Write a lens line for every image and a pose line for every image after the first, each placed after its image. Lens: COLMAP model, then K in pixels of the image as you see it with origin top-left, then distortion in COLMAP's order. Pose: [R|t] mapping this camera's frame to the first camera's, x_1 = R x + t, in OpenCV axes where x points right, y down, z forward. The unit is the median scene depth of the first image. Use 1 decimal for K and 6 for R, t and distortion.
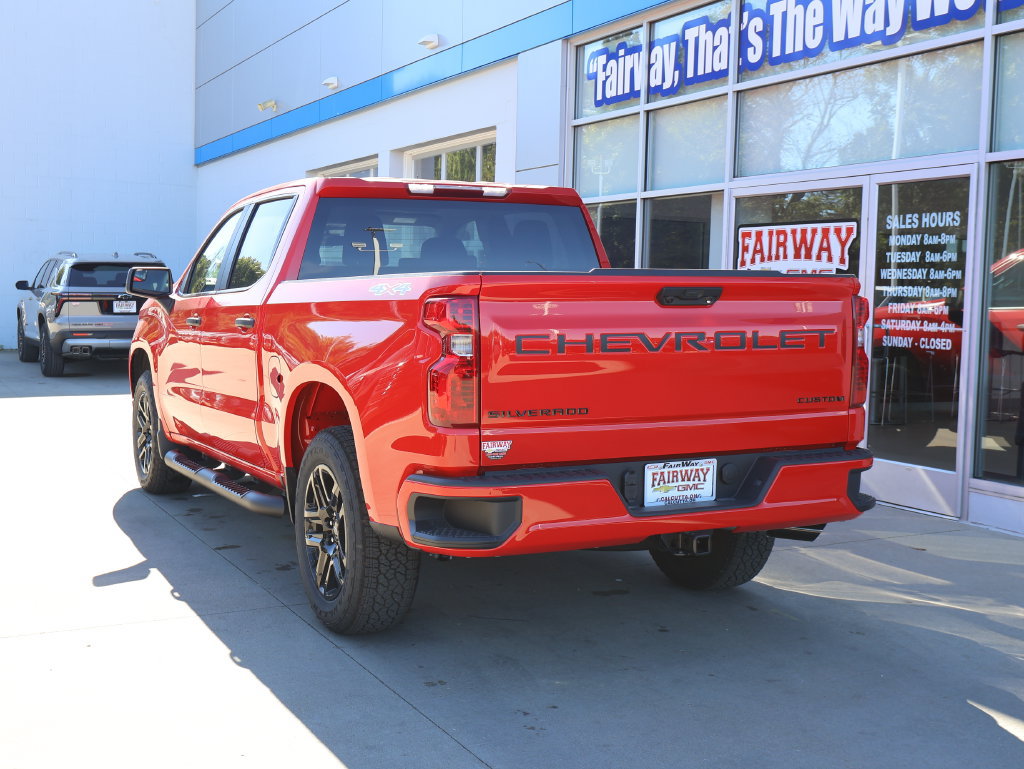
lens RADIAL K [[1275.4, 0, 510.6], [0, 1275.4, 384.6], [0, 0, 1]] dist [0.011312, 0.000000]
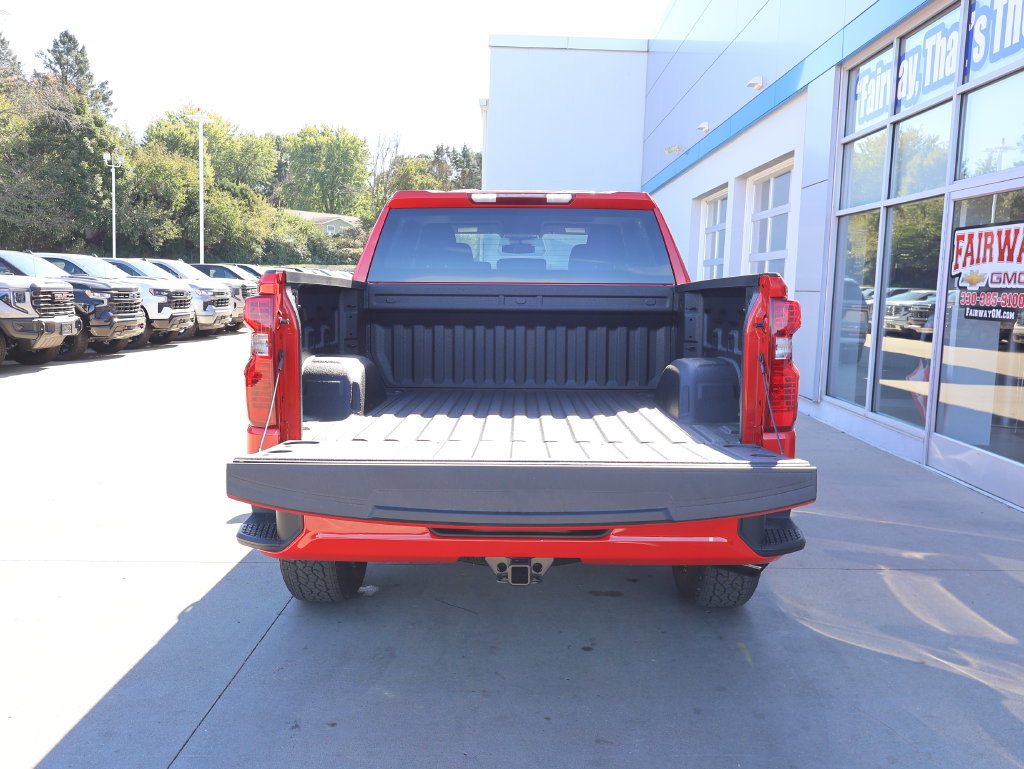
lens RADIAL K [[907.5, 0, 509.9], [0, 907.5, 380.8], [0, 0, 1]] dist [0.022642, -0.017864]
pose [[0.887950, 0.050940, -0.457110, 0.213666], [-0.040450, 0.998646, 0.032713, -0.015778], [0.458158, -0.010557, 0.888808, 0.215106]]
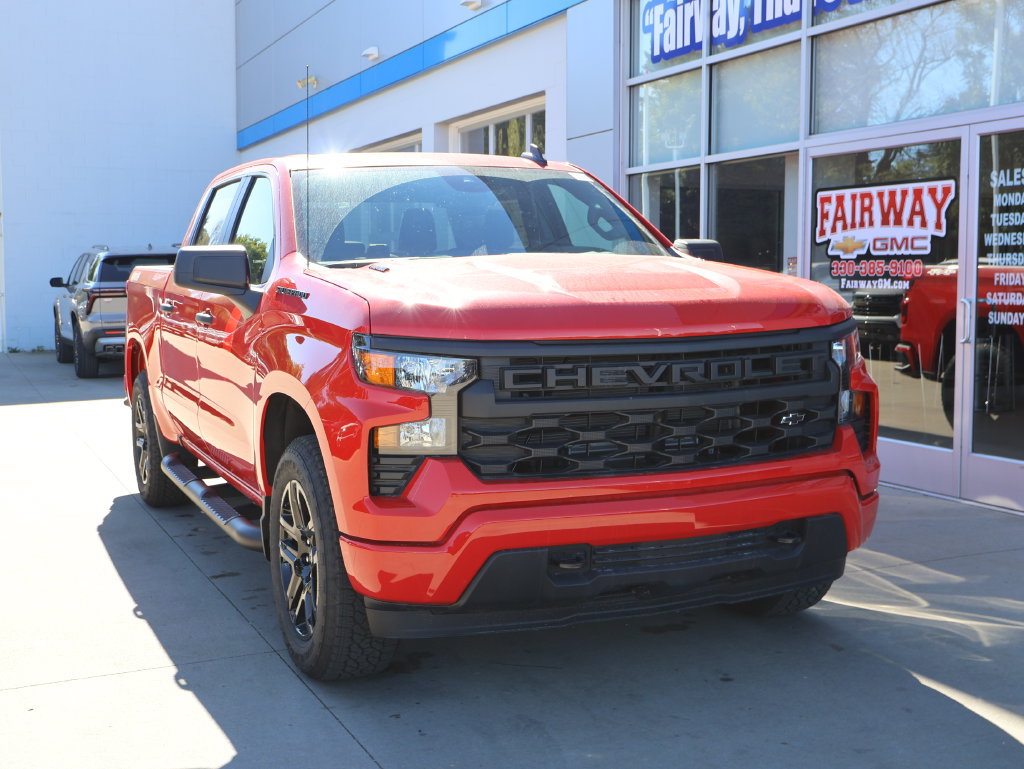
lens RADIAL K [[1322.2, 0, 508.8], [0, 1322.2, 387.1], [0, 0, 1]] dist [0.010137, 0.000000]
pose [[0.997956, -0.022539, -0.059792, 0.020599], [0.023161, 0.999684, 0.009727, -0.003451], [0.059554, -0.011092, 0.998163, 0.086015]]
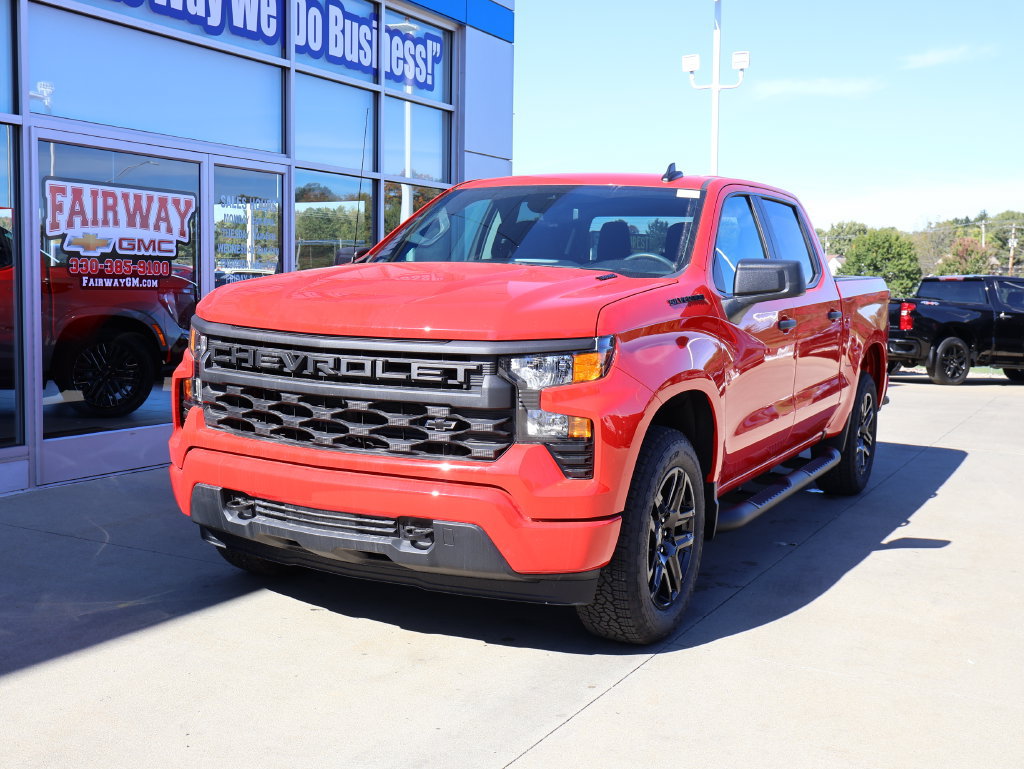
lens RADIAL K [[1234.0, 0, 517.1], [0, 1234.0, 377.9], [0, 0, 1]] dist [0.006302, 0.000000]
pose [[-0.579964, -0.094647, 0.809125, -0.655335], [0.028869, 0.990216, 0.136523, -0.103426], [-0.814130, 0.102537, -0.571558, 1.283501]]
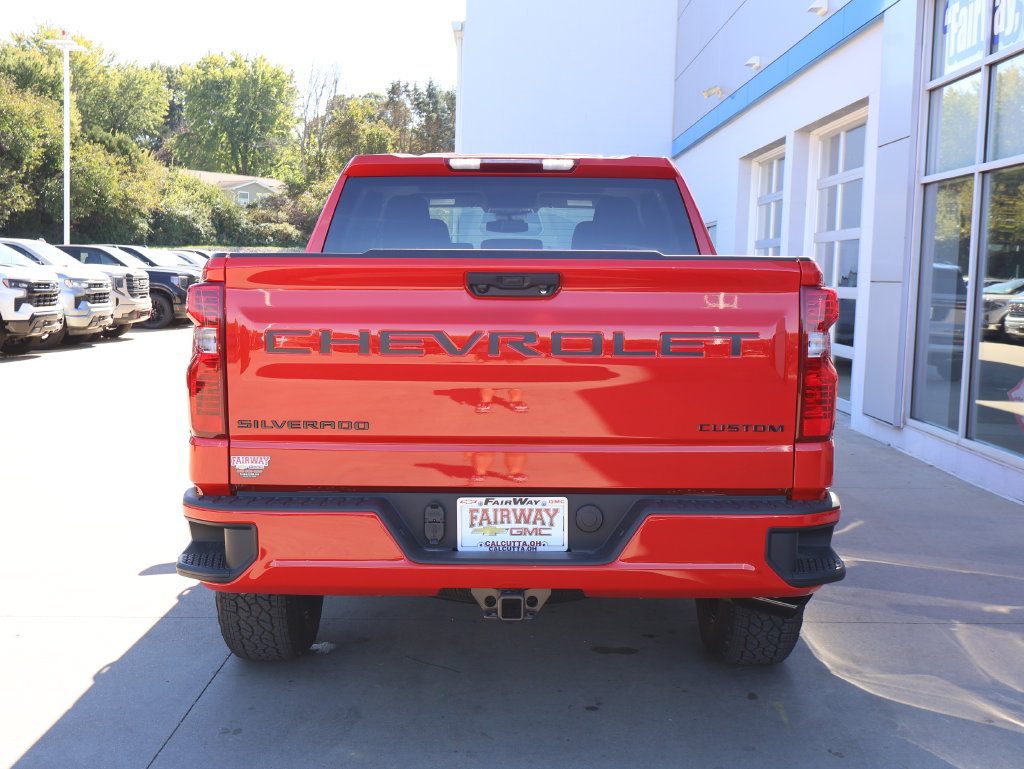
lens RADIAL K [[1275.4, 0, 510.5], [0, 1275.4, 381.7], [0, 0, 1]] dist [0.011312, 0.000000]
pose [[0.894284, 0.040587, -0.445656, 0.243036], [-0.039937, 0.999143, 0.010855, -0.009600], [0.445714, 0.008091, 0.895139, 0.154268]]
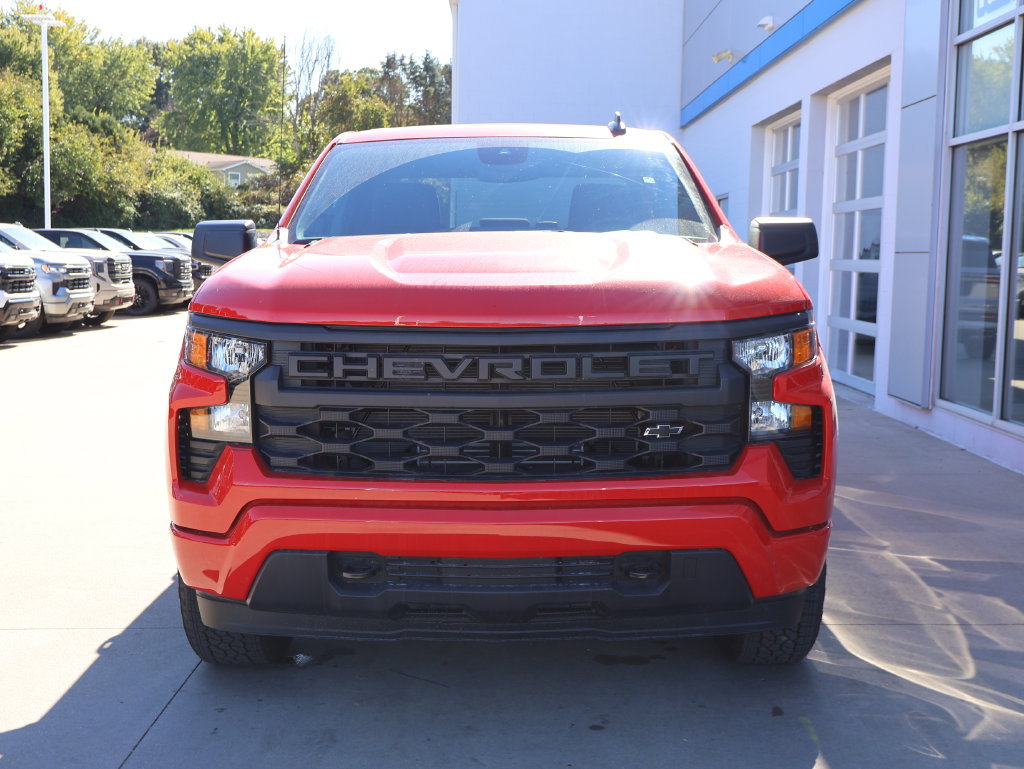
lens RADIAL K [[1322.2, 0, 511.2], [0, 1322.2, 386.9], [0, 0, 1]] dist [0.010137, 0.000000]
pose [[0.893171, 0.035696, -0.448299, 0.230782], [-0.027041, 0.999304, 0.025694, -0.007456], [0.448904, -0.010827, 0.893515, 0.189966]]
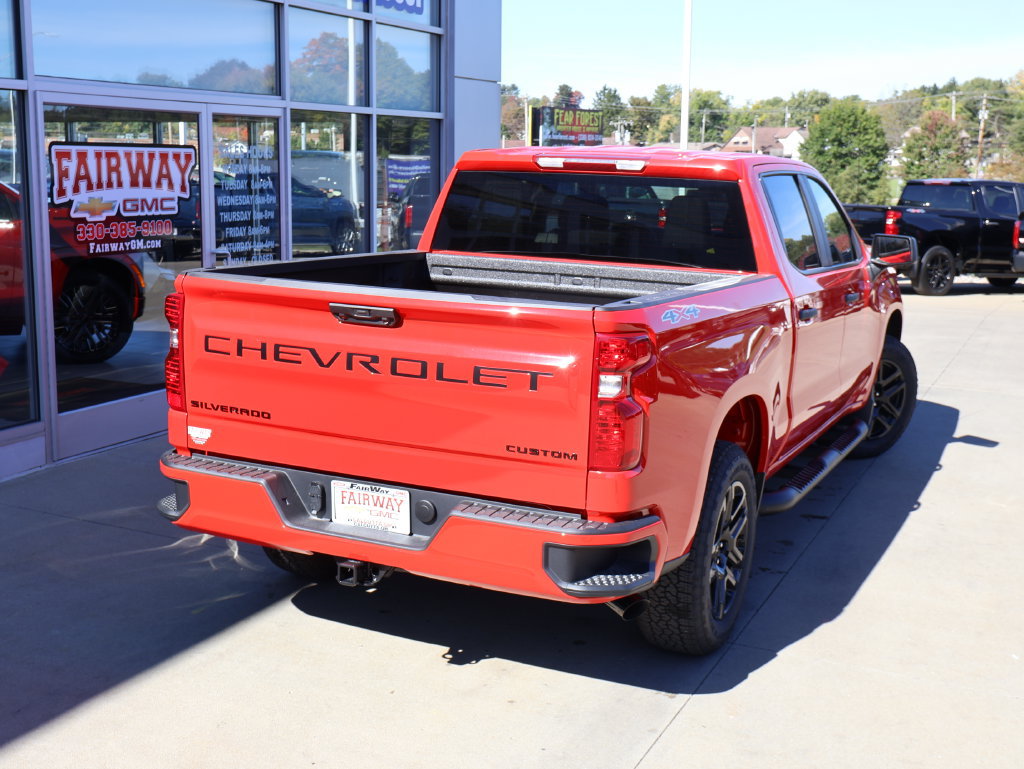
lens RADIAL K [[1322.2, 0, 518.4], [0, 1322.2, 385.2], [0, 0, 1]] dist [0.010137, 0.000000]
pose [[-0.620493, -0.167204, 0.766180, -0.653147], [0.026772, 0.971920, 0.233784, -0.170364], [-0.783755, 0.165574, -0.598593, 1.351705]]
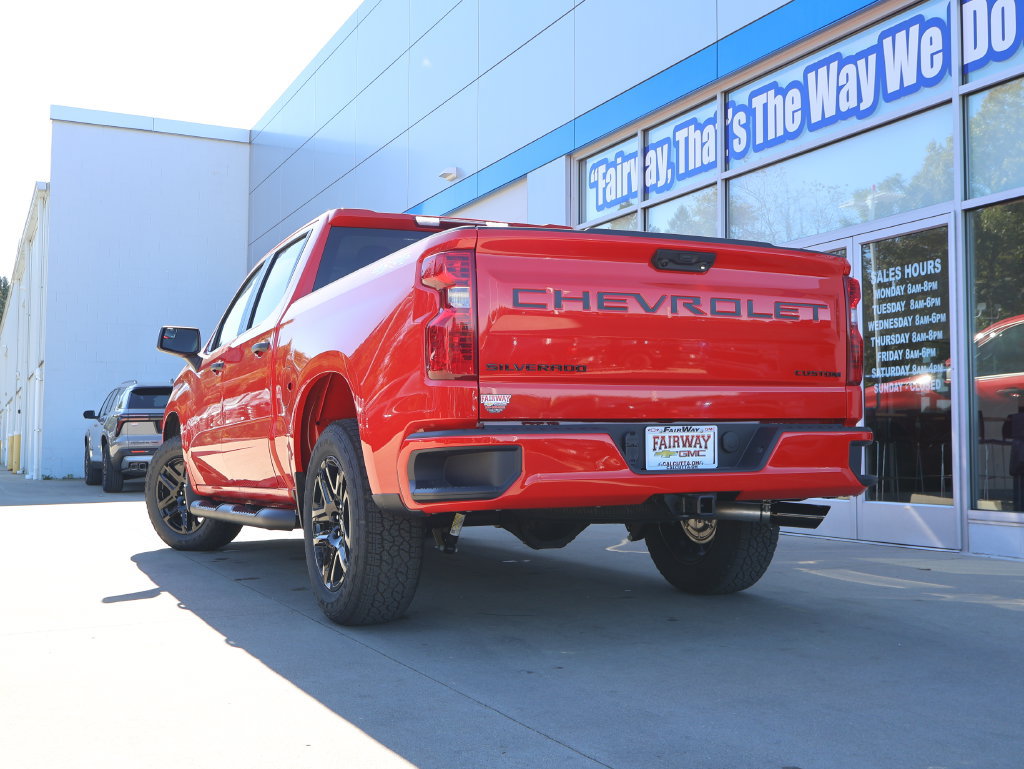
lens RADIAL K [[1135.4, 0, 506.2], [0, 1135.4, 390.6], [0, 0, 1]] dist [0.006153, 0.000000]
pose [[0.999458, -0.023199, -0.023351, 0.009050], [0.020094, 0.991905, -0.125383, 0.071988], [0.026071, 0.124846, 0.991834, 0.056797]]
